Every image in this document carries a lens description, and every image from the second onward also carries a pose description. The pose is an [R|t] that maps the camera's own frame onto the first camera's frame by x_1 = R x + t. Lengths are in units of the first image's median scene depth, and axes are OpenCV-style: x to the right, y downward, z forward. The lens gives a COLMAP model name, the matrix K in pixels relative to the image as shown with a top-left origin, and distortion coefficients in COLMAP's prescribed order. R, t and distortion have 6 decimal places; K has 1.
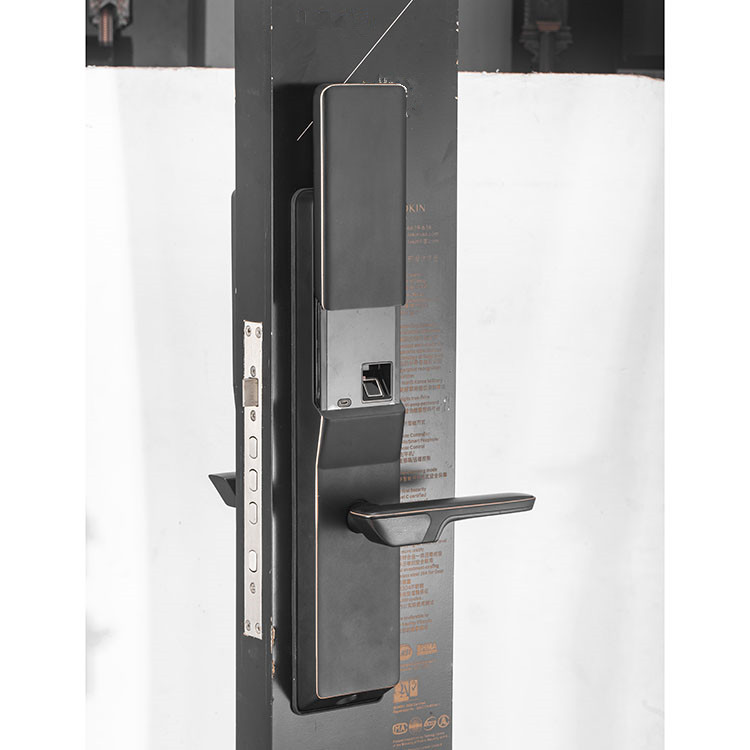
lens RADIAL K [[3363.0, 0, 375.0], [0, 3363.0, 375.0], [0, 0, 1]] dist [0.069858, -2.601322]
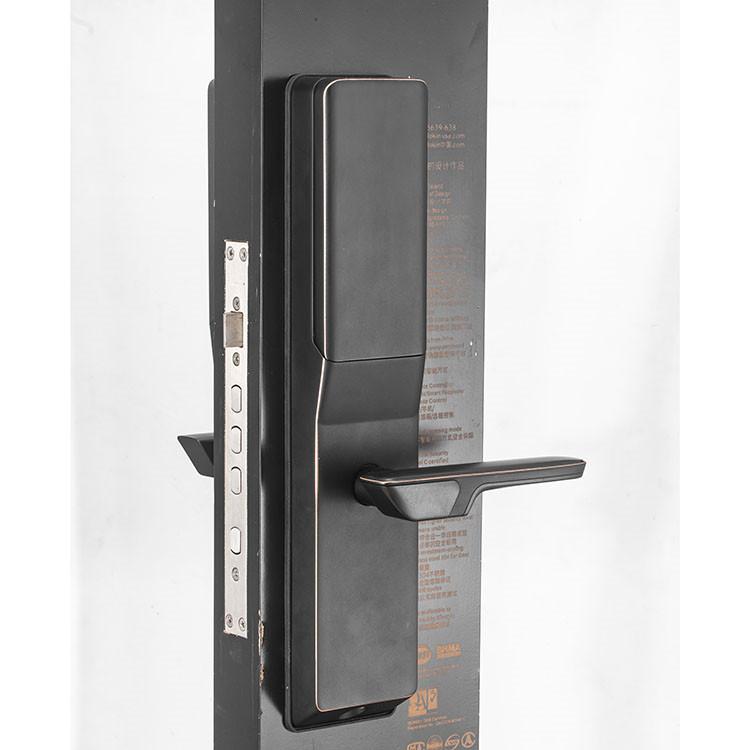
lens RADIAL K [[3491.1, 0, 375.0], [0, 3491.1, 375.0], [0, 0, 1]] dist [-0.150503, 1.034756]
pose [[0.999834, 0.000349, 0.018224, -0.018246], [-0.000291, 0.999995, -0.003161, 0.018406], [-0.018225, 0.003155, 0.999829, 0.167091]]
